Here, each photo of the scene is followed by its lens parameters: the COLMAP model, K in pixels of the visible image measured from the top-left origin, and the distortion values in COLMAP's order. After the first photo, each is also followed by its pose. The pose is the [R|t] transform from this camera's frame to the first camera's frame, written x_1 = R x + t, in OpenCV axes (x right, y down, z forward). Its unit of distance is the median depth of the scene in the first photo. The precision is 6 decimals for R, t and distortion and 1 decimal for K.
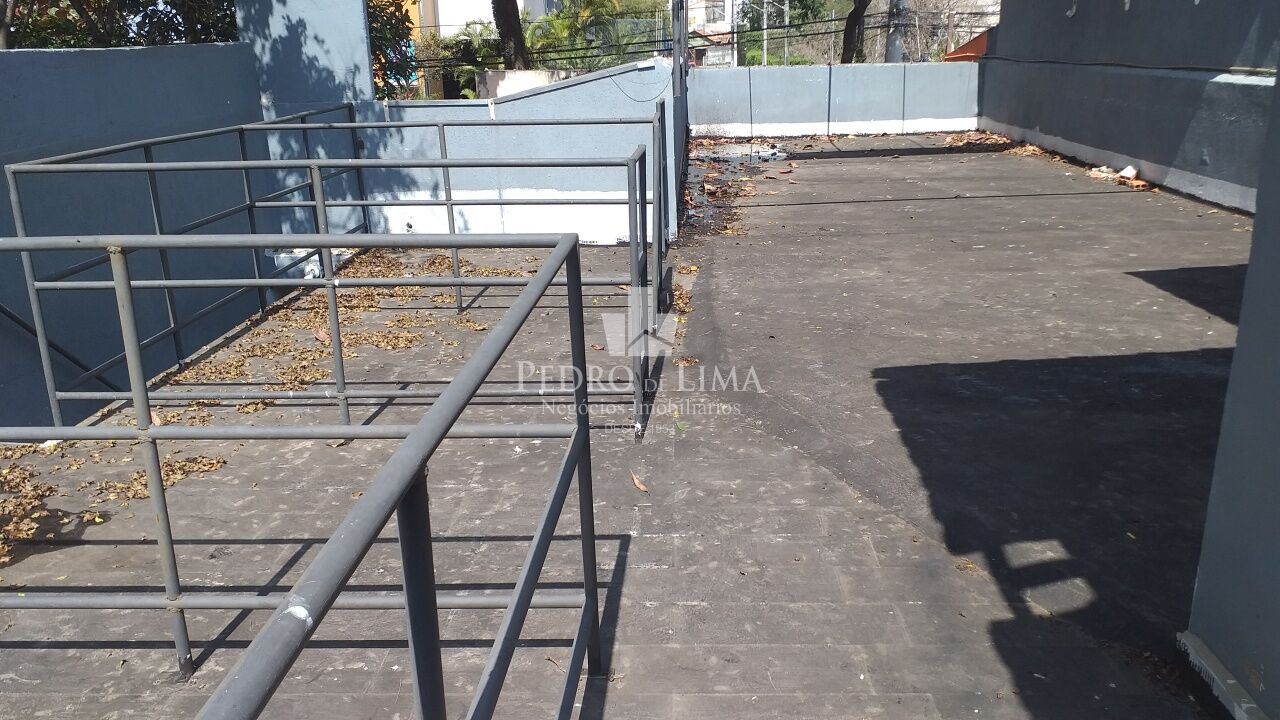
lens RADIAL K [[1014.0, 0, 652.6], [0, 1014.0, 317.0], [0, 0, 1]] dist [0.047886, -0.080977]
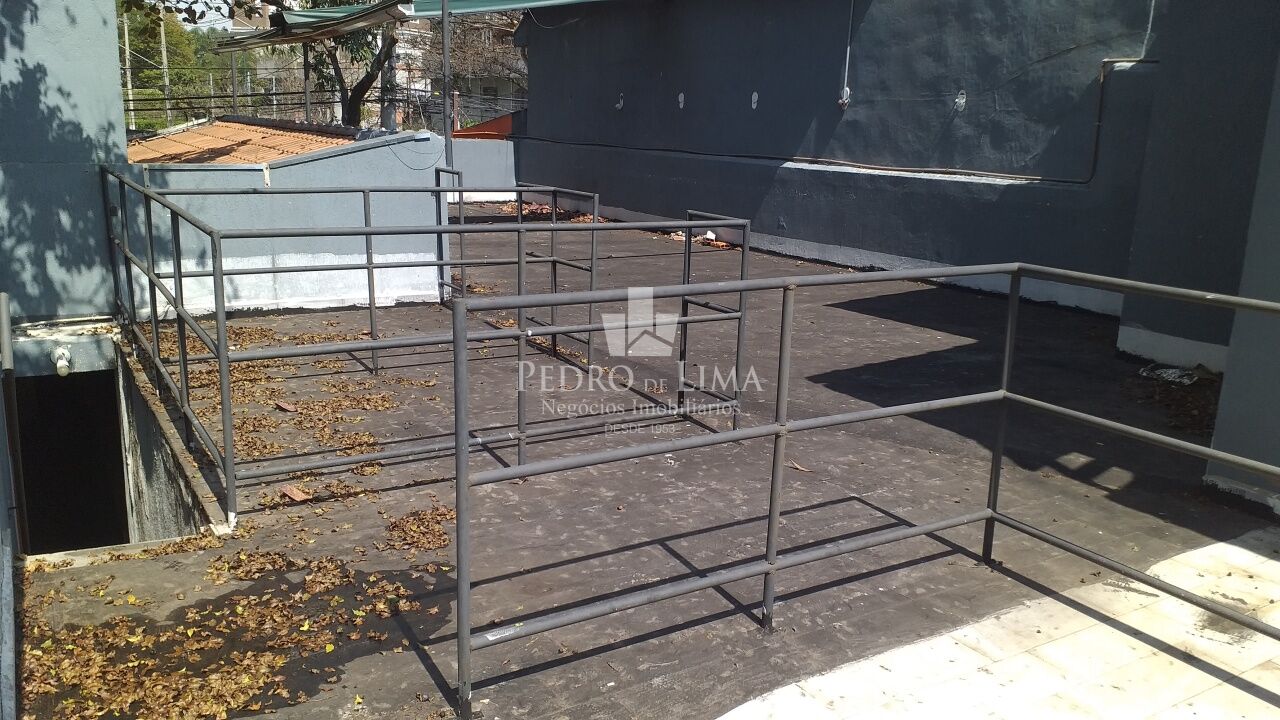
lens RADIAL K [[1014.0, 0, 631.4], [0, 1014.0, 354.7], [0, 0, 1]] dist [0.047886, -0.080977]
pose [[0.826559, -0.073545, 0.558025, -0.678139], [0.090626, 0.995881, -0.002985, 0.002704], [-0.555507, 0.053038, 0.829819, 0.020179]]
